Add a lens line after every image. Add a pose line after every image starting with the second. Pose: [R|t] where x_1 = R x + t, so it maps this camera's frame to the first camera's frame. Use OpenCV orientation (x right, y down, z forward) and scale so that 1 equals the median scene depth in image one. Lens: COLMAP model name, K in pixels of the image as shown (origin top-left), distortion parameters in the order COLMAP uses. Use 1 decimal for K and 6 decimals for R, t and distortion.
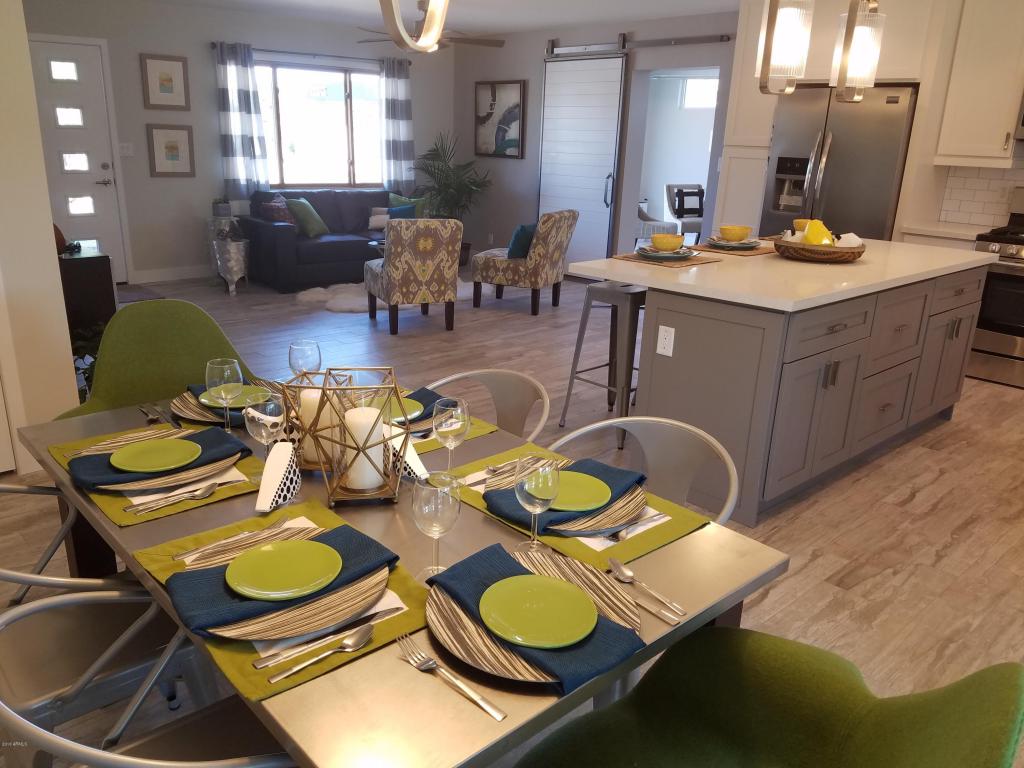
lens RADIAL K [[766.9, 0, 512.0], [0, 766.9, 384.0], [0, 0, 1]] dist [-0.037994, -0.000077]
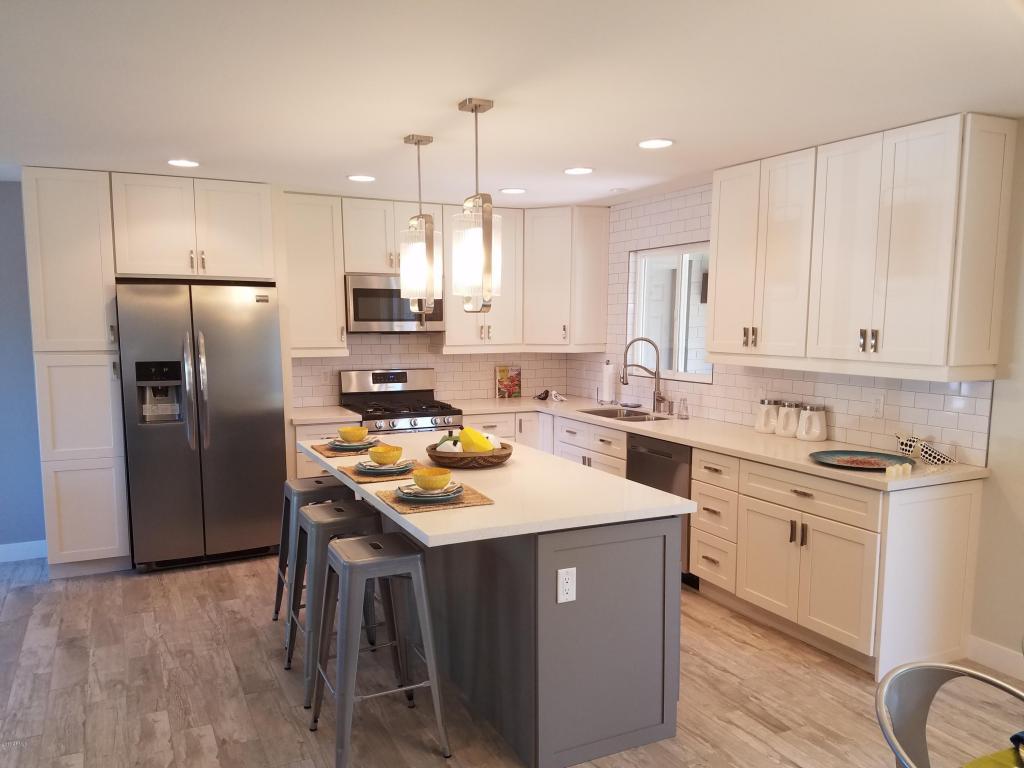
lens RADIAL K [[731.5, 0, 510.0], [0, 731.5, 413.9], [0, 0, 1]] dist [0.238497, -0.375413]
pose [[0.335786, -0.138035, 0.931770, -0.489415], [0.304335, 0.952049, 0.031364, -0.241599], [-0.891419, 0.273038, 0.361693, 0.579774]]
